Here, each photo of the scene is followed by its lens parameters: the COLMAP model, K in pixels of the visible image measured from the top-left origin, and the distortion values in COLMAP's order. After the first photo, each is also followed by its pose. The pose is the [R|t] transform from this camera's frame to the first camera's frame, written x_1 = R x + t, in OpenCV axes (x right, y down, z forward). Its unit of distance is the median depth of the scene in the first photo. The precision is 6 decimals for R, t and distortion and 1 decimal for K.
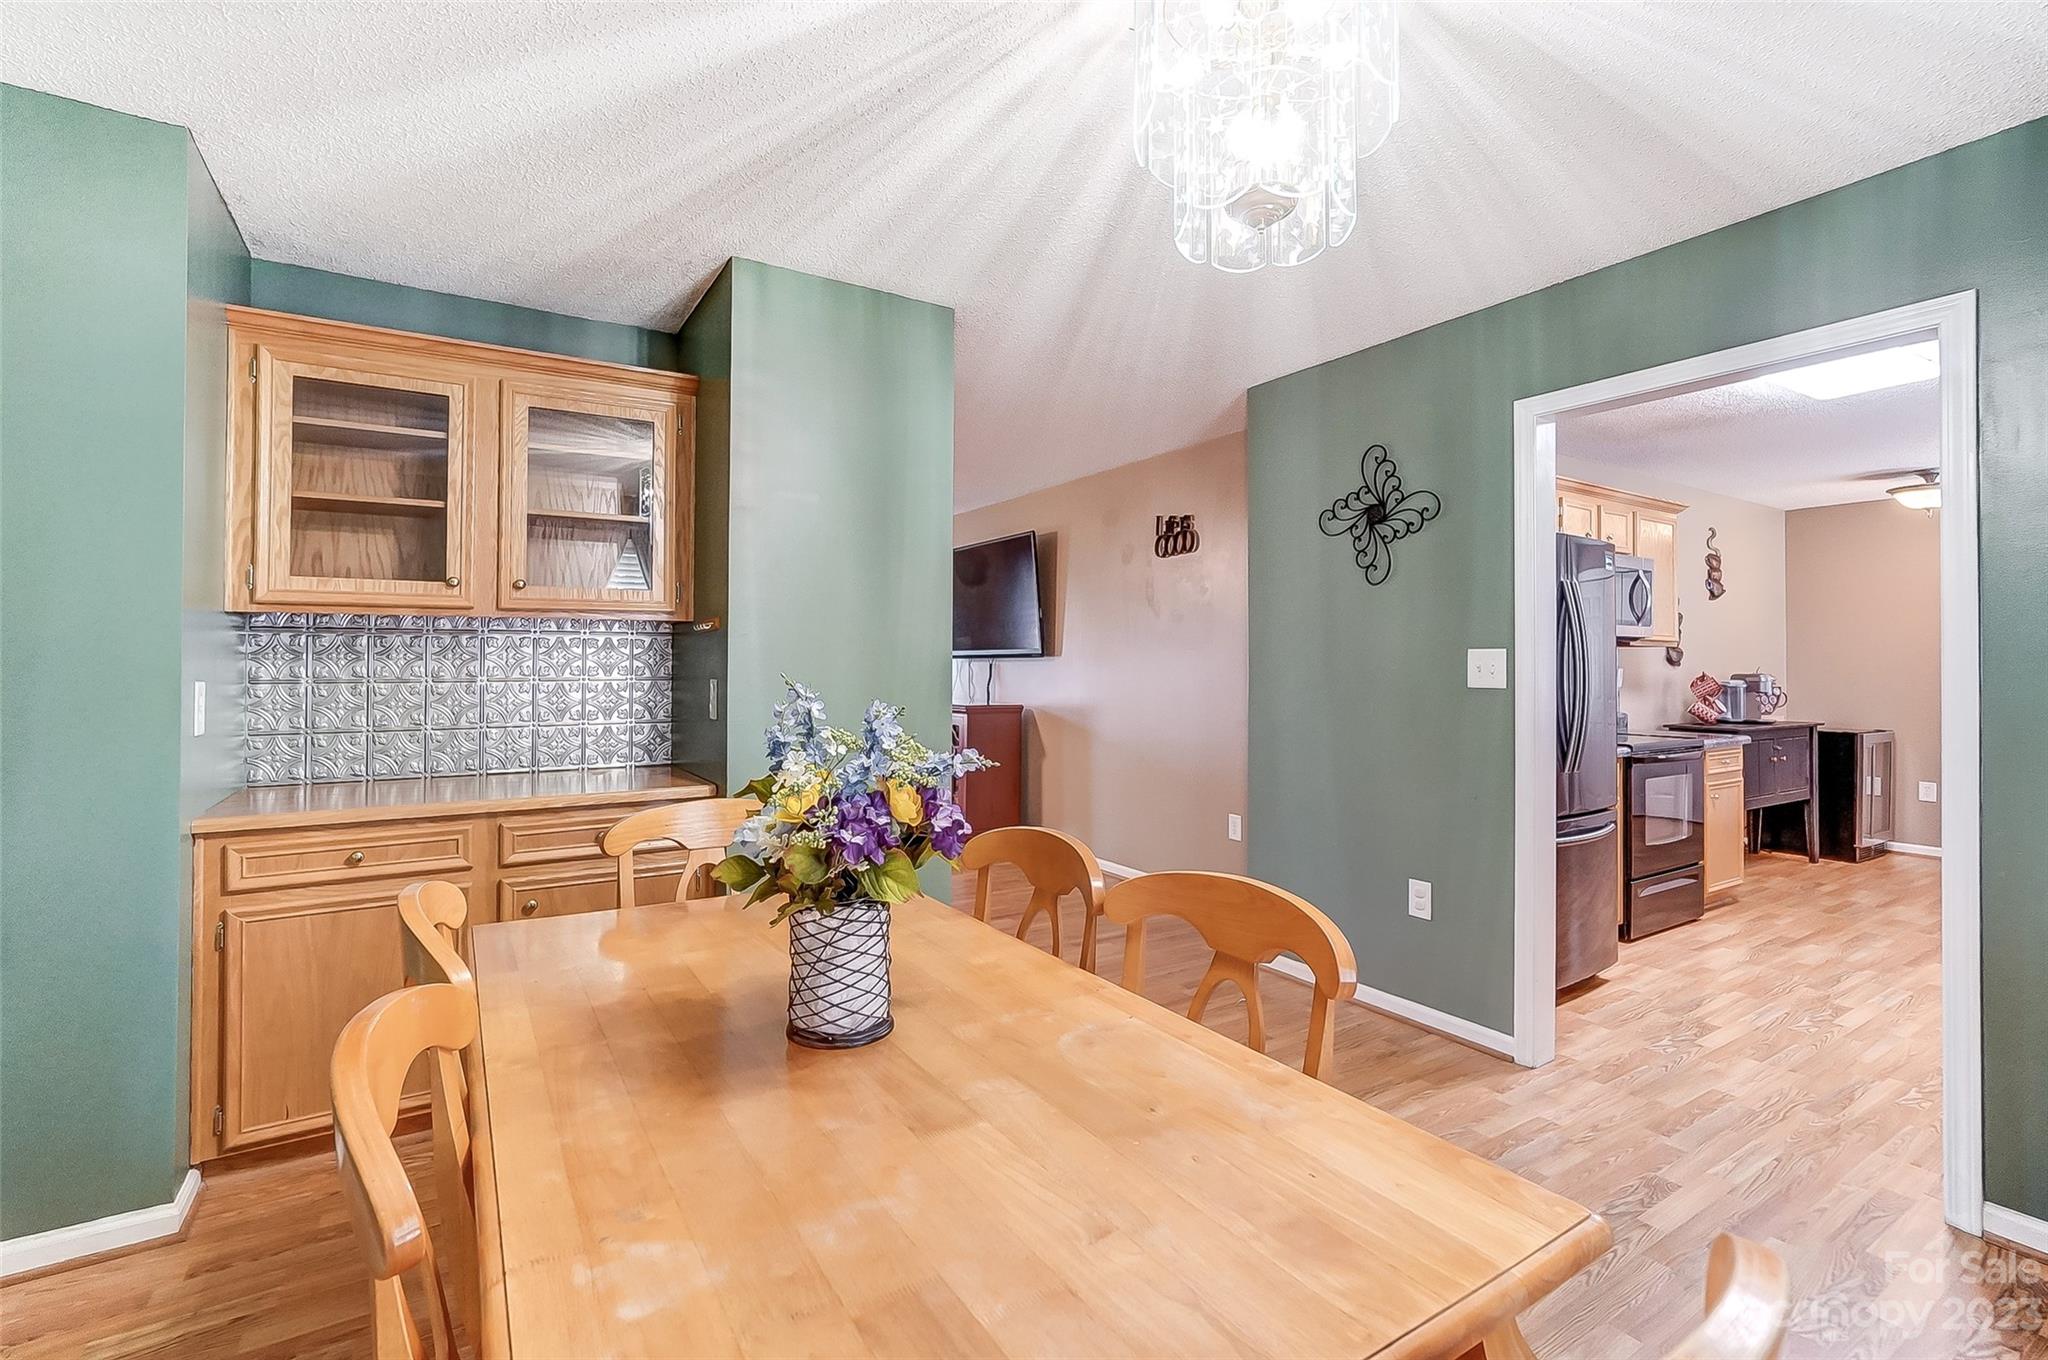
lens RADIAL K [[911.9, 0, 1019.6], [0, 911.9, 652.8], [0, 0, 1]] dist [-0.000013, 0.000742]
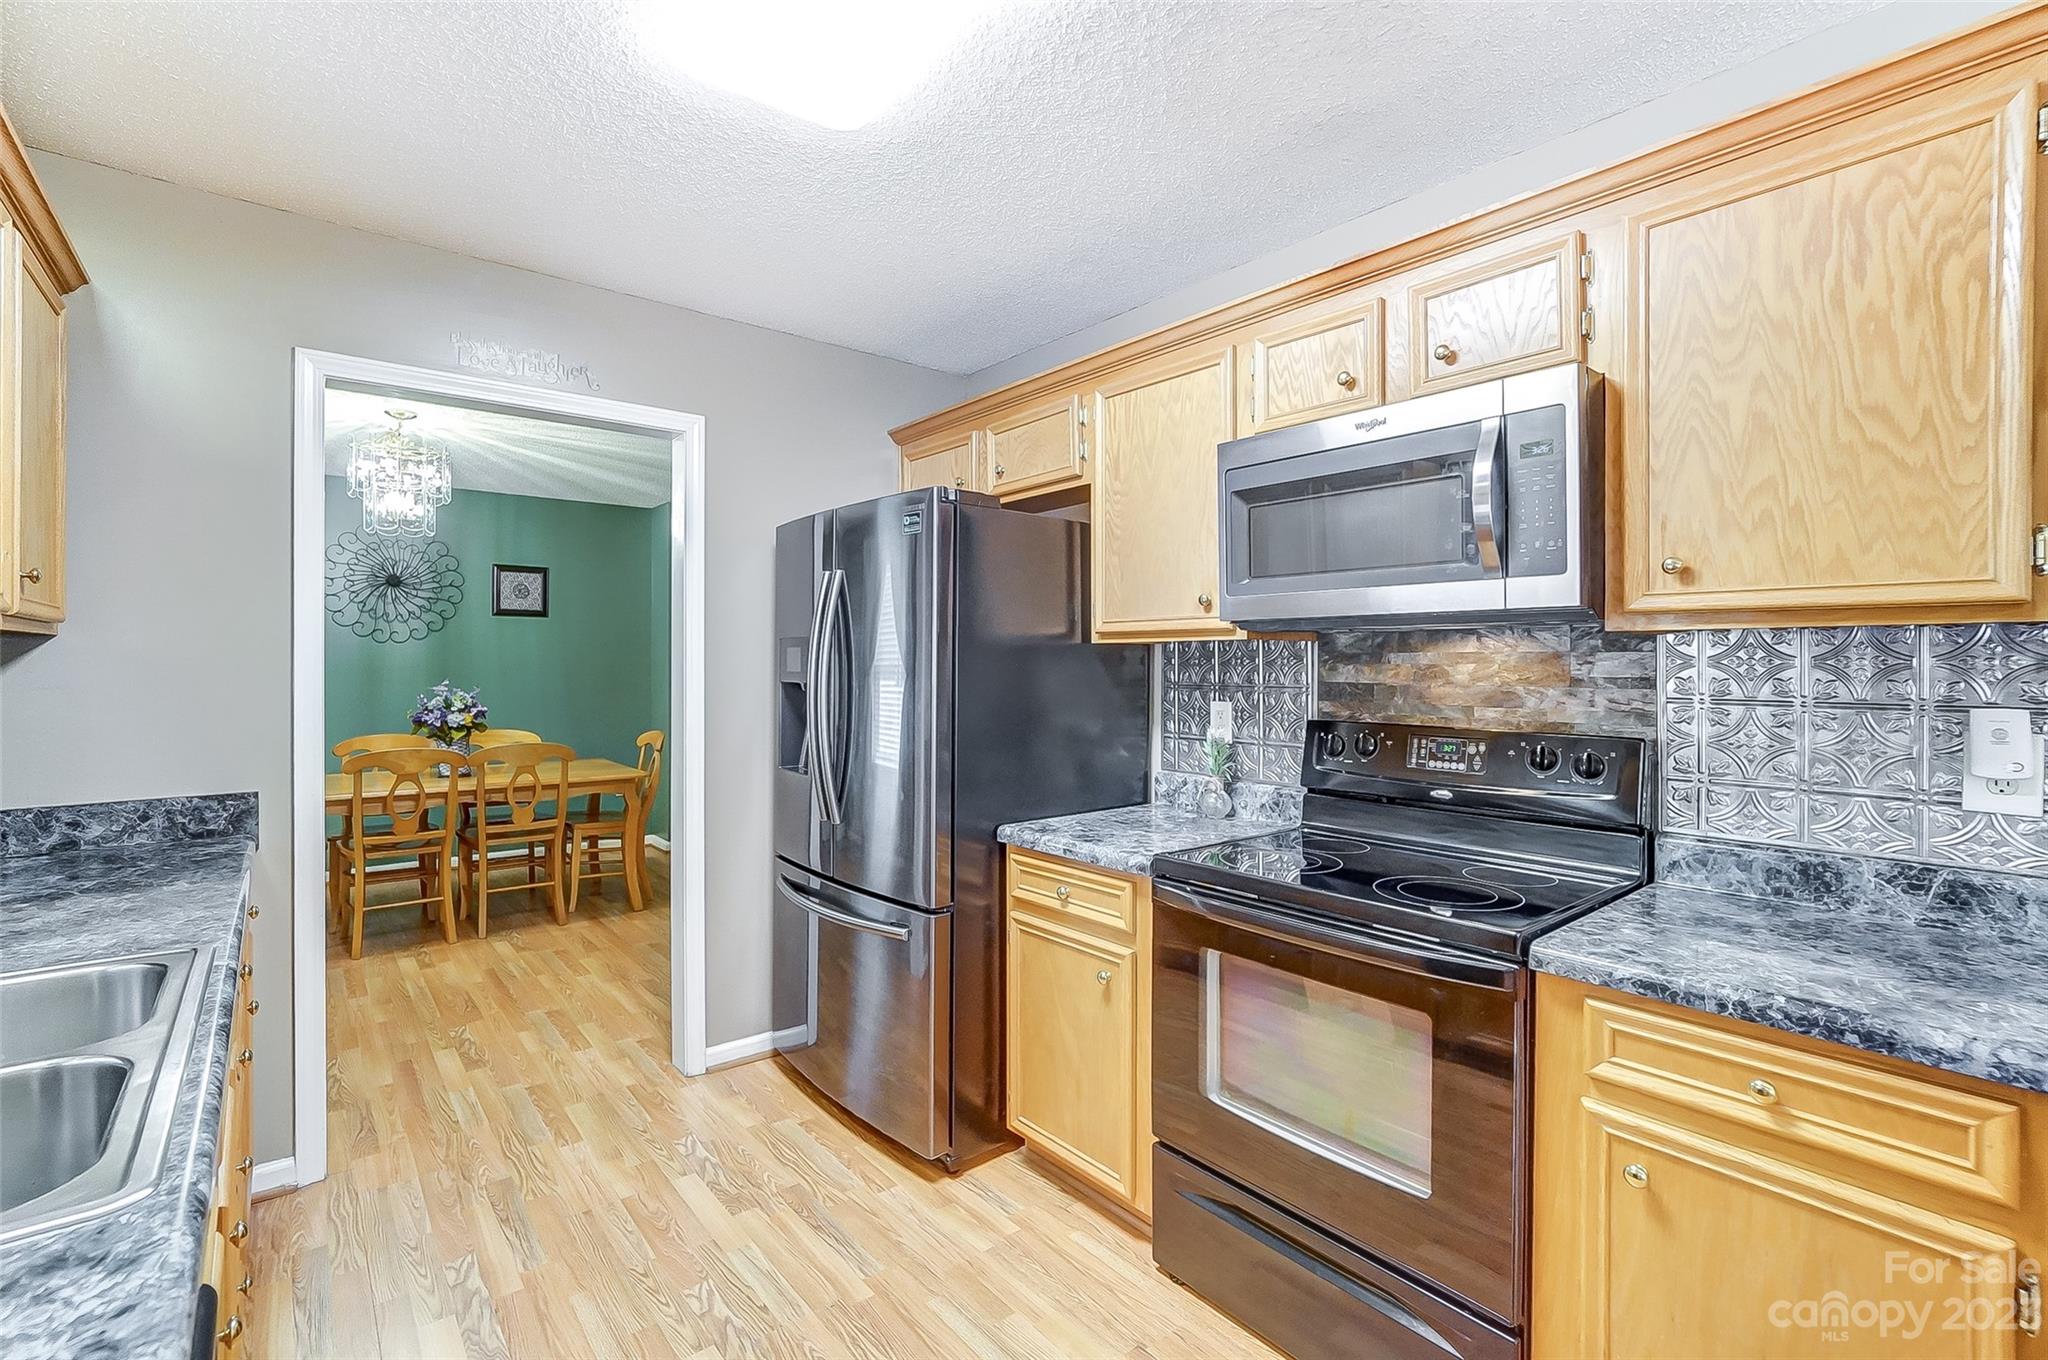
lens RADIAL K [[906.7, 0, 1014.3], [0, 906.7, 663.4], [0, 0, 1]] dist [-0.028303, 0.012288]
pose [[0.120162, -0.004404, -0.992745, 0.970992], [0.010436, 0.999941, -0.003173, 0.002203], [0.992700, -0.009979, 0.120200, 0.752678]]
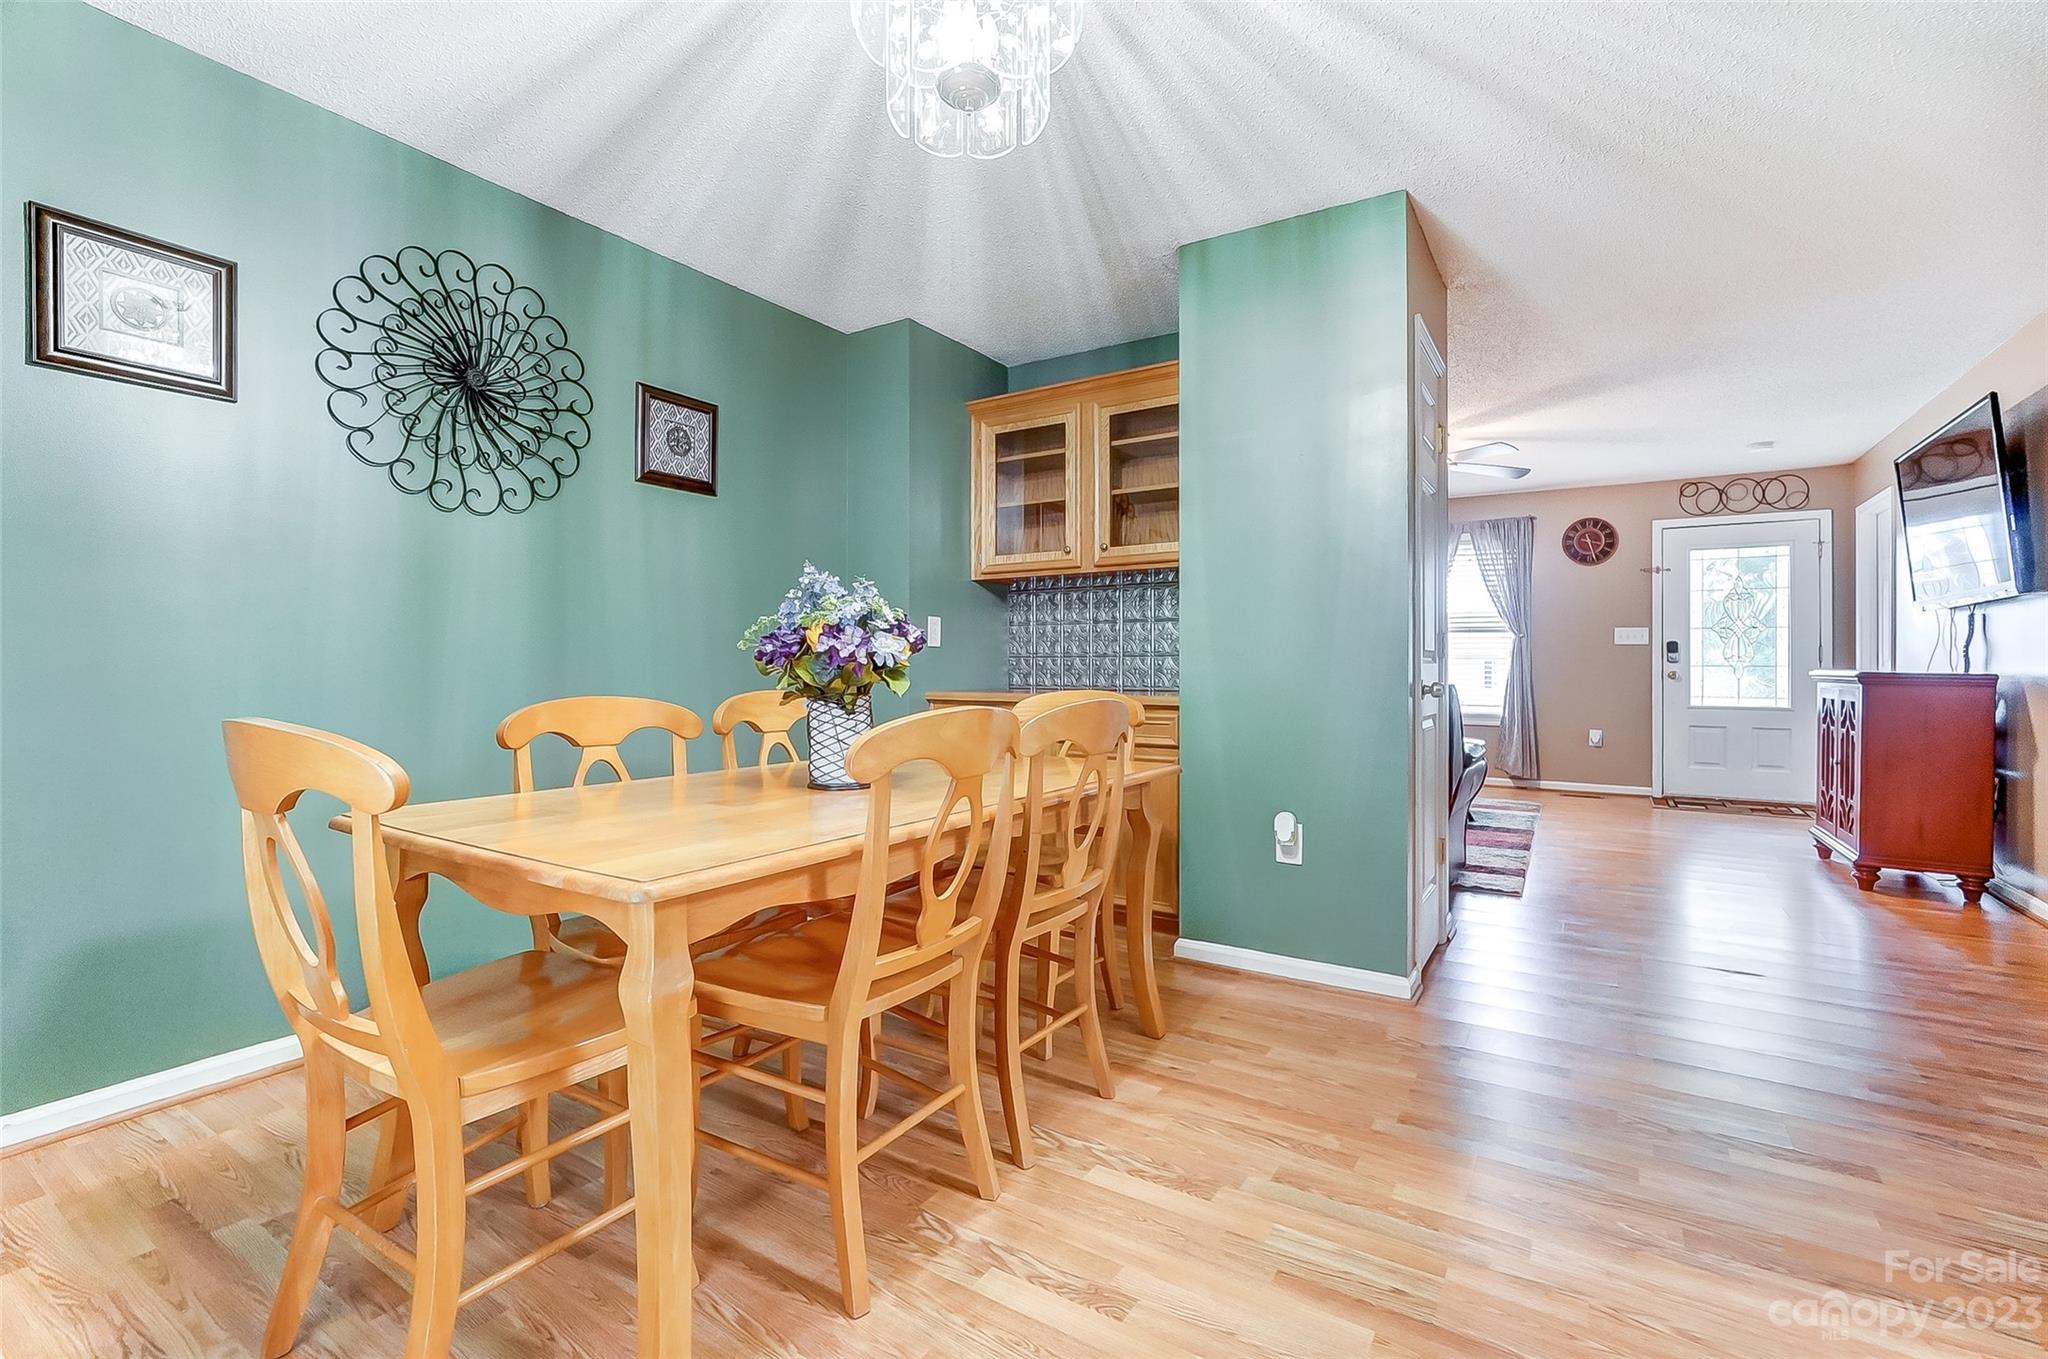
lens RADIAL K [[906.7, 0, 1014.3], [0, 906.7, 662.9], [0, 0, 1]] dist [-0.028303, 0.012288]
pose [[0.411158, -0.008376, -0.911526, 0.363776], [0.012650, 0.999914, -0.003482, 0.059192], [0.911476, -0.010099, 0.411228, 0.180293]]
